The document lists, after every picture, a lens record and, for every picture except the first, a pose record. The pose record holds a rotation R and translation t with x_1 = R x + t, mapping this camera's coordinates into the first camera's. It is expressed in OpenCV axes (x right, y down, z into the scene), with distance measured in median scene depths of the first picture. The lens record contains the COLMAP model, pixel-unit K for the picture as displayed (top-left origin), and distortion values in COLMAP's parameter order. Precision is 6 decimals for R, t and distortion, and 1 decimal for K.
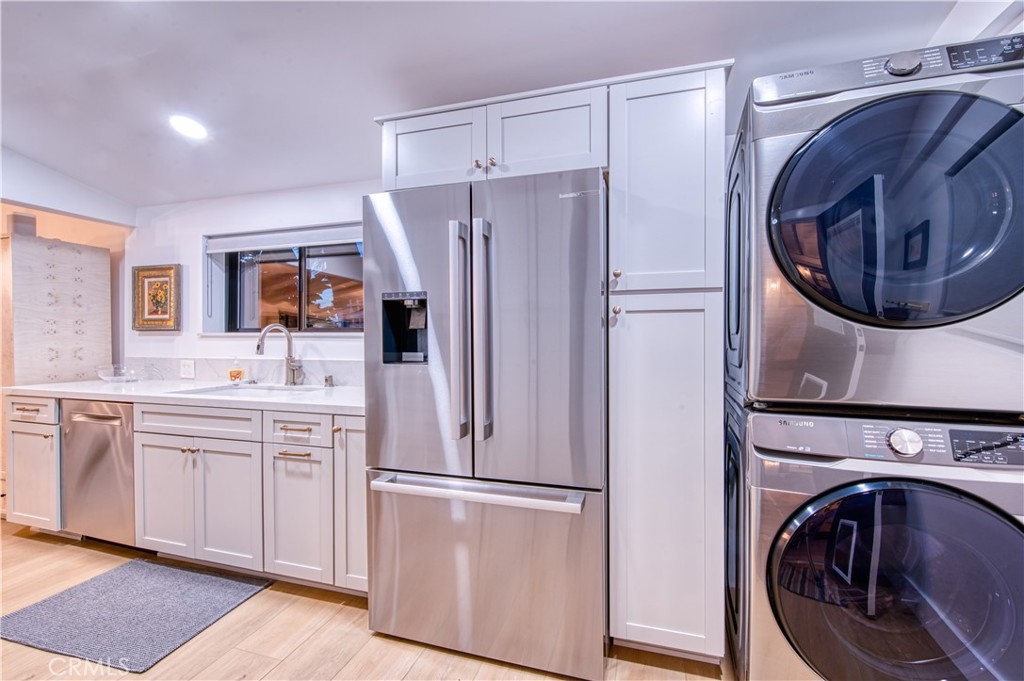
lens RADIAL K [[416.3, 0, 519.1], [0, 416.3, 336.9], [0, 0, 1]] dist [-0.006160, 0.000368]
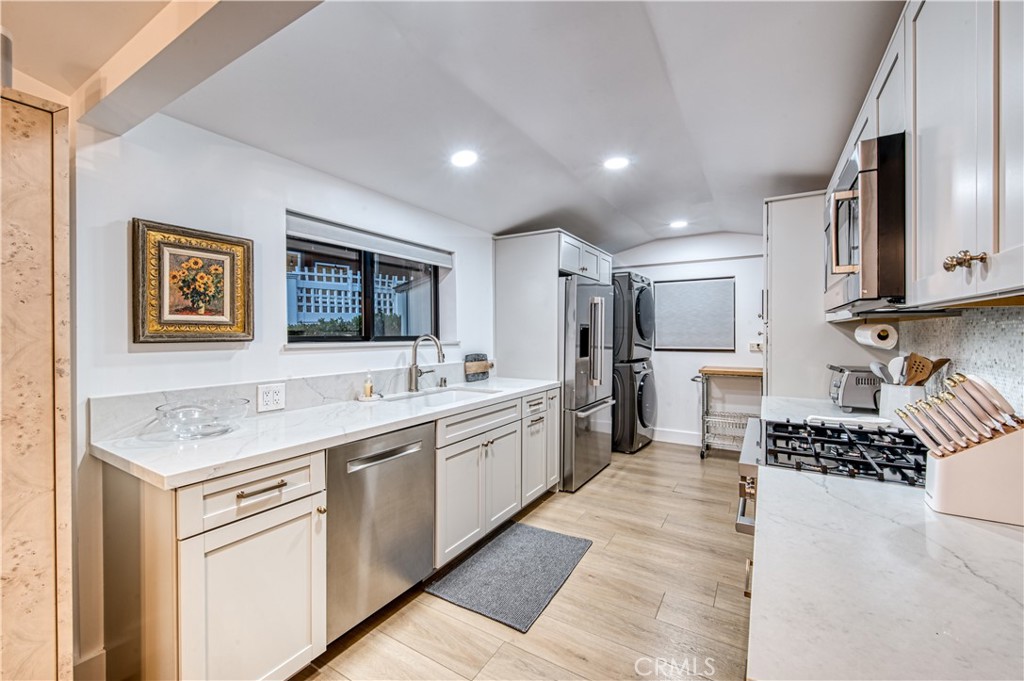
lens RADIAL K [[416.3, 0, 516.4], [0, 416.3, 332.4], [0, 0, 1]] dist [-0.006160, 0.000368]
pose [[0.265825, -0.003401, 0.964015, -1.405420], [-0.007465, 0.999957, 0.005586, -0.038023], [-0.963992, -0.008681, 0.265788, 0.443971]]
